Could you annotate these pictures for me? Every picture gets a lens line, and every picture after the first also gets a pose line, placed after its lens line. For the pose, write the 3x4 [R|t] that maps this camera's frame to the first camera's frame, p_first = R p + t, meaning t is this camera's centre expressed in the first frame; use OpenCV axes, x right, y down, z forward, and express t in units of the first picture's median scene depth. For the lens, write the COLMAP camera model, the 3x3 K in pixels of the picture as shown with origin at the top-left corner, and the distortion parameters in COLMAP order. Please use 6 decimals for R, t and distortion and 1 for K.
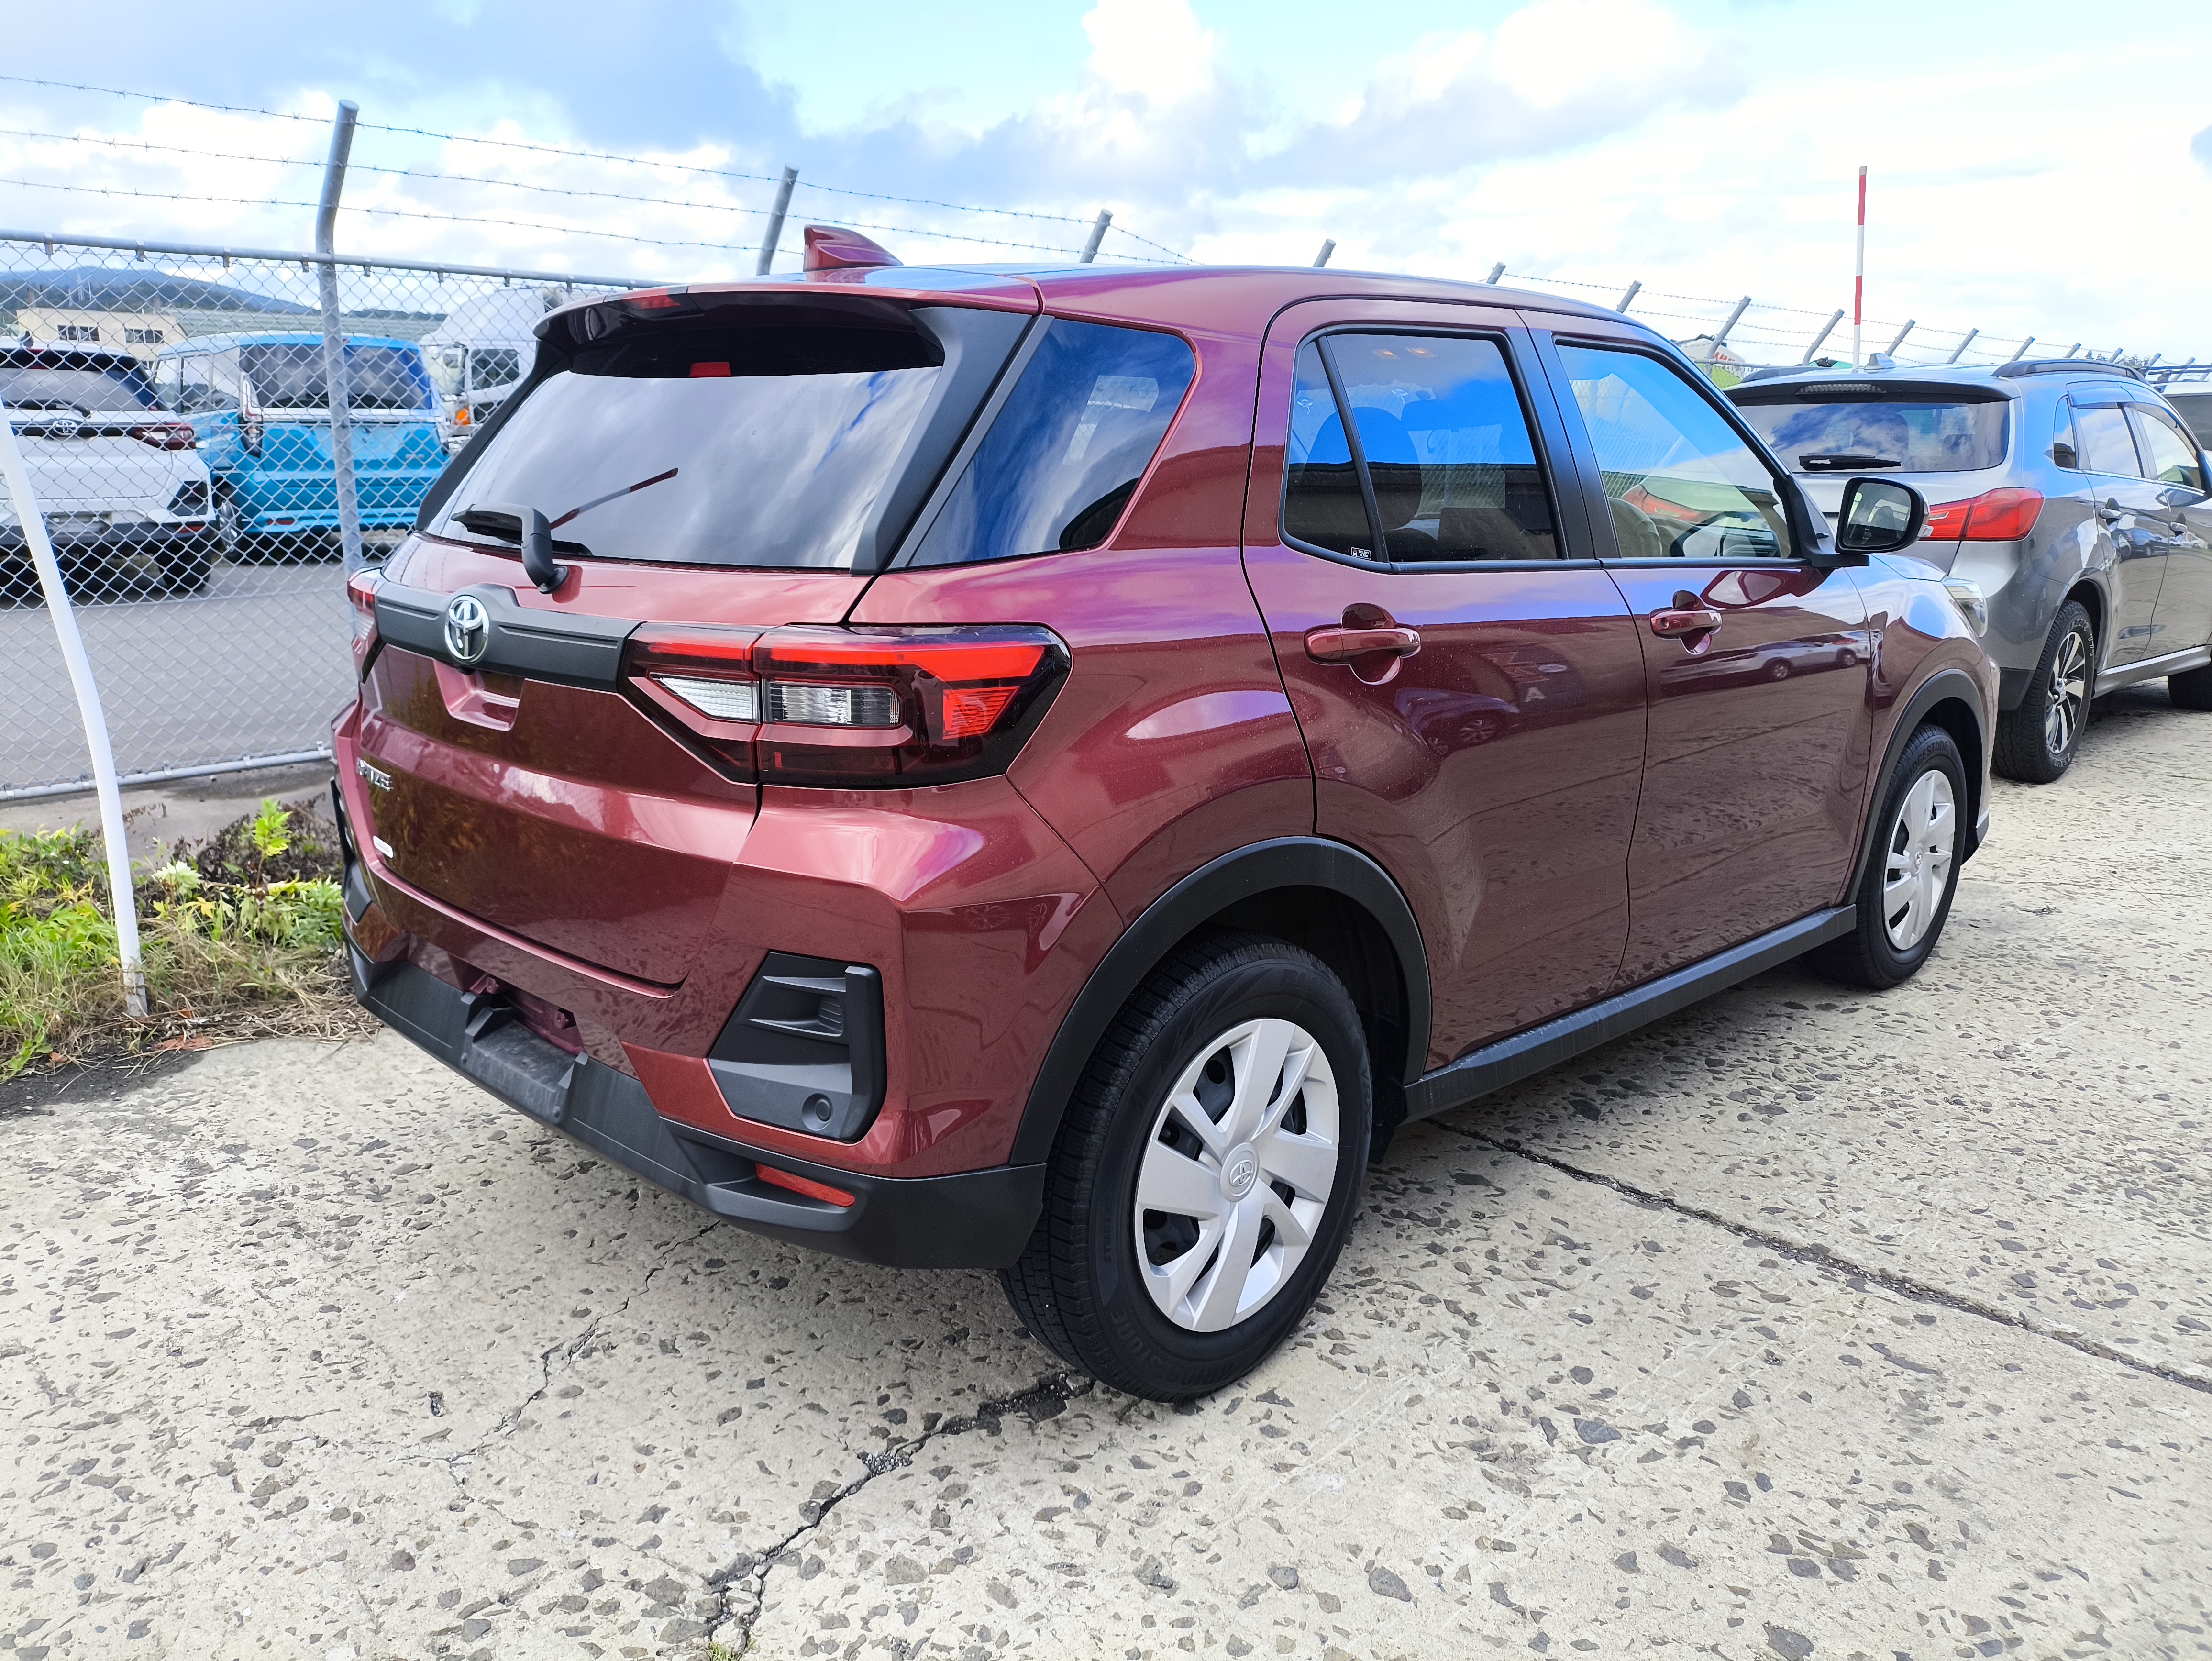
lens RADIAL K [[1602.7, 0, 1106.0], [0, 1602.7, 830.5], [0, 0, 1]] dist [0.105533, -0.174861]
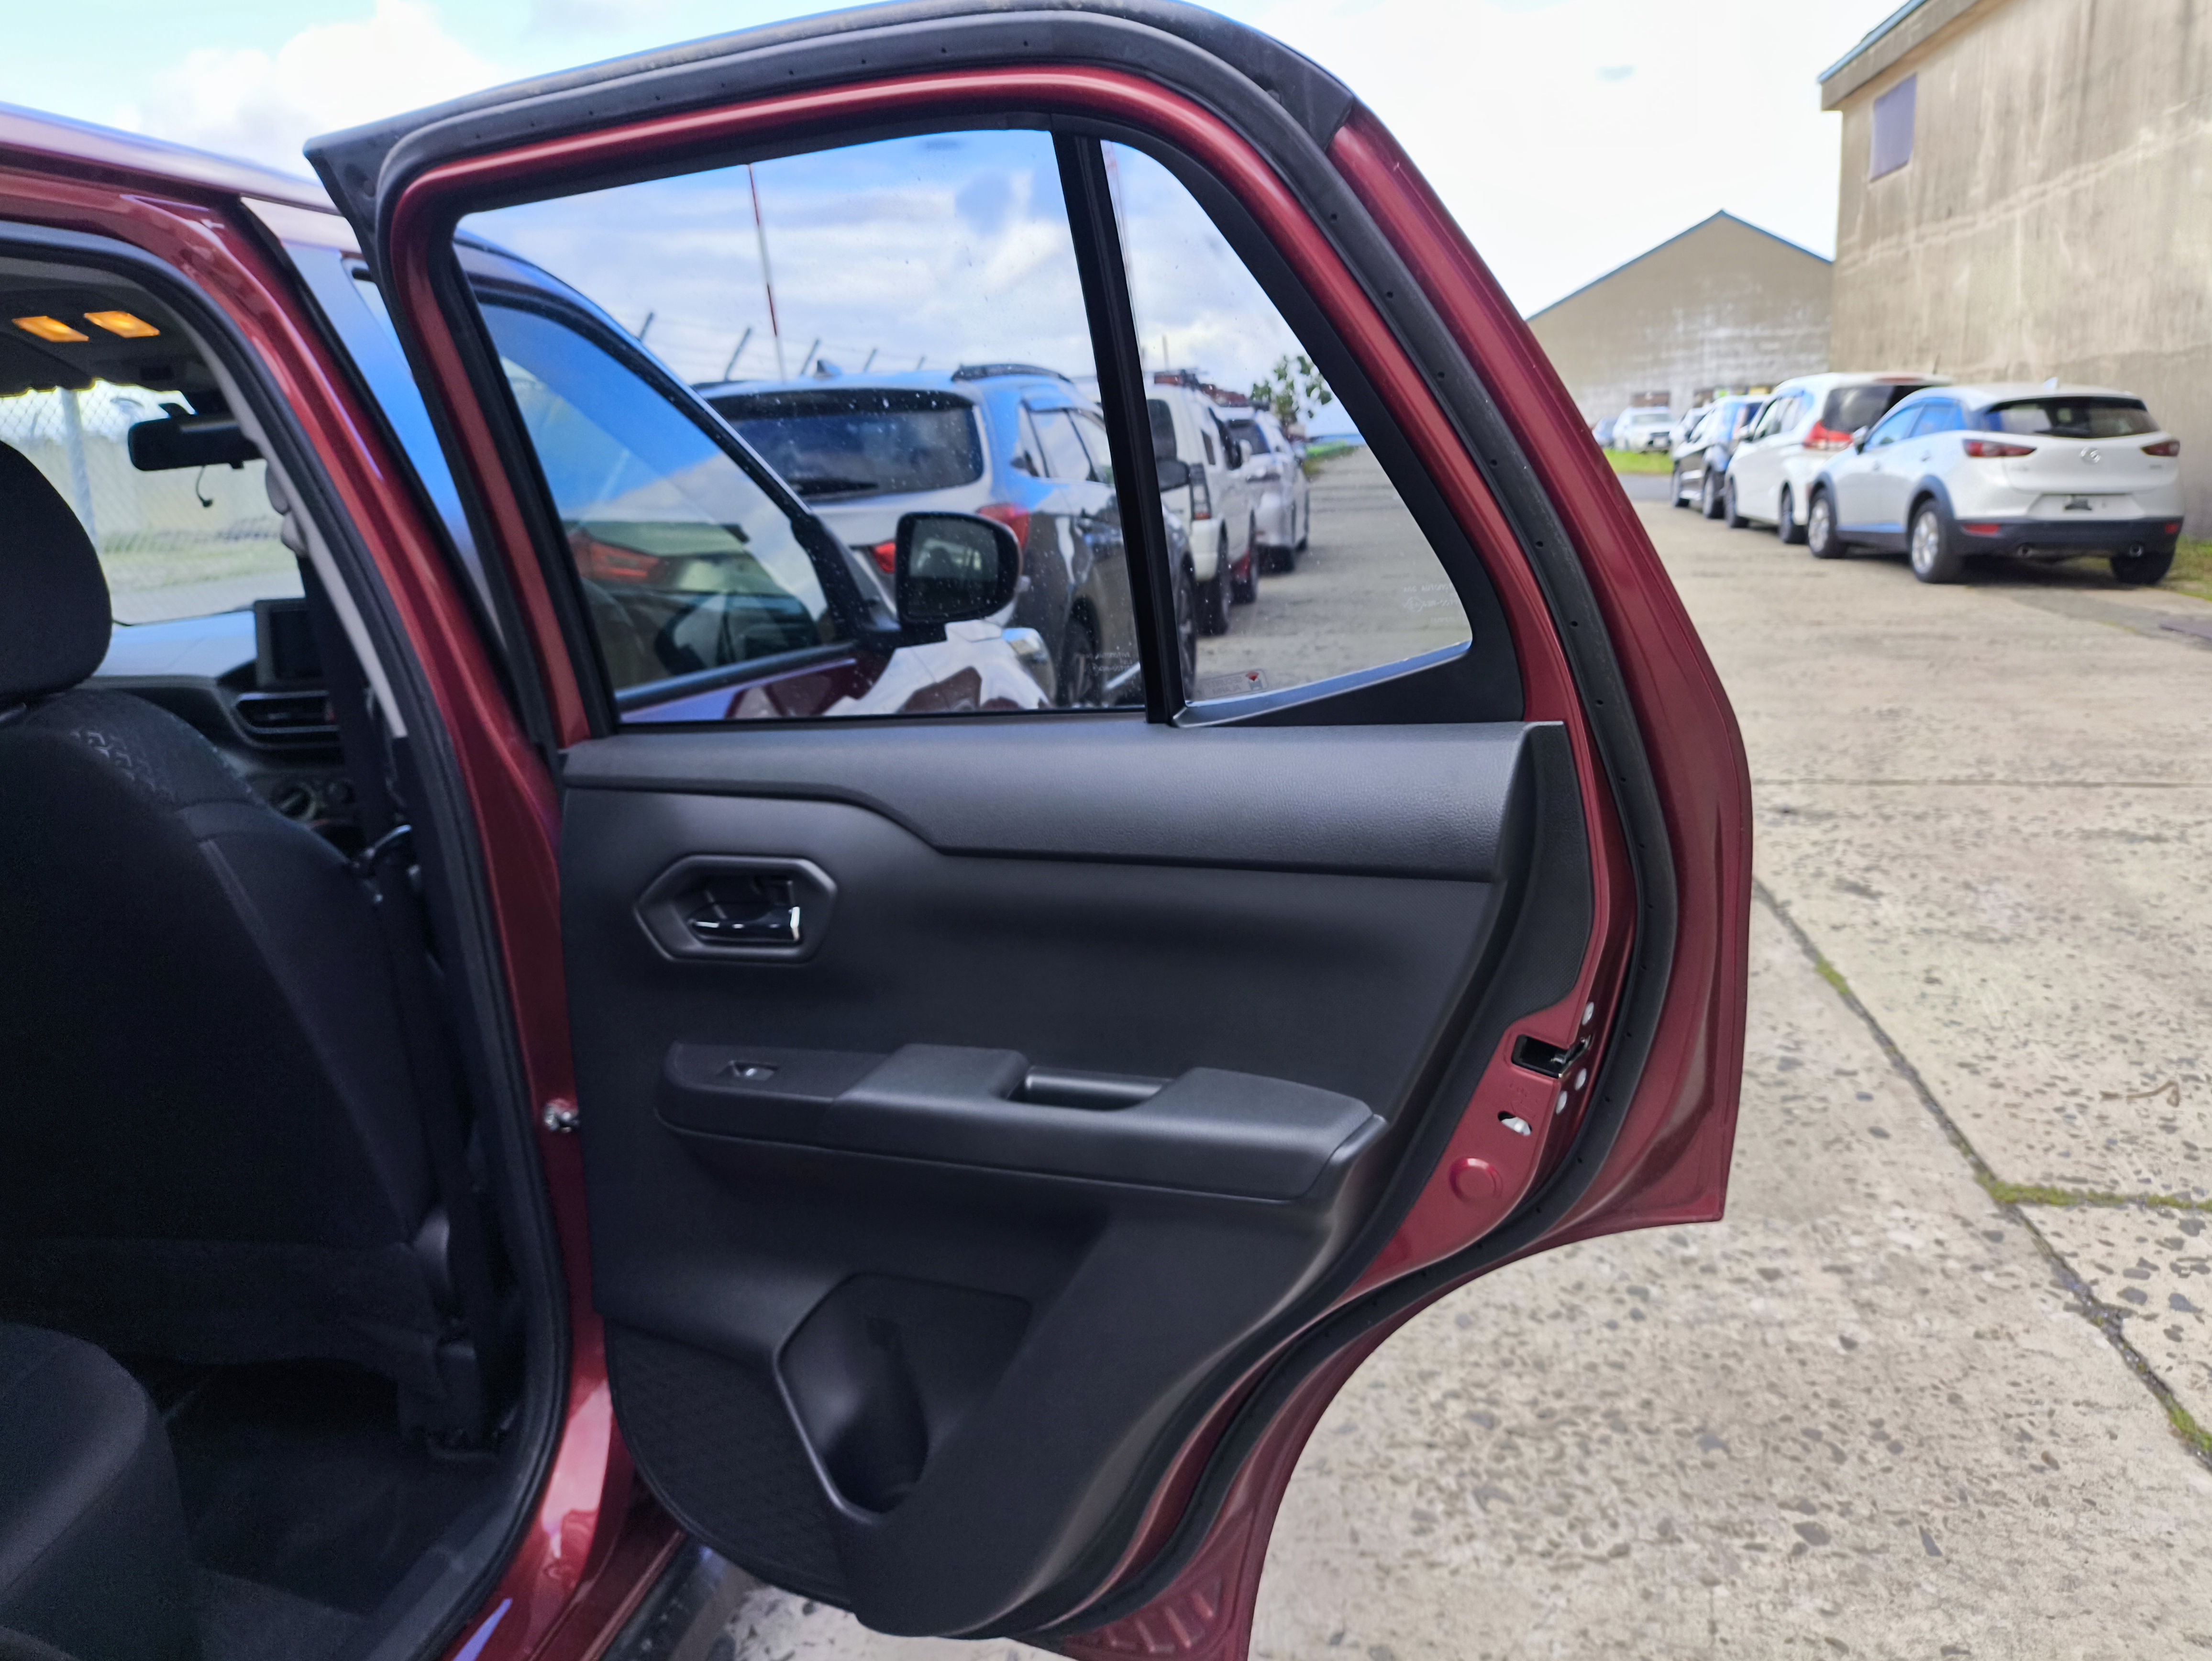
lens RADIAL K [[1670.3, 0, 1068.4], [0, 1670.3, 824.3], [0, 0, 1]] dist [-0.005028, -0.044916]
pose [[0.828867, -0.175864, 0.531086, 0.184614], [0.193499, 0.980836, 0.022801, -0.129737], [-0.524918, 0.083865, 0.847011, 0.549342]]
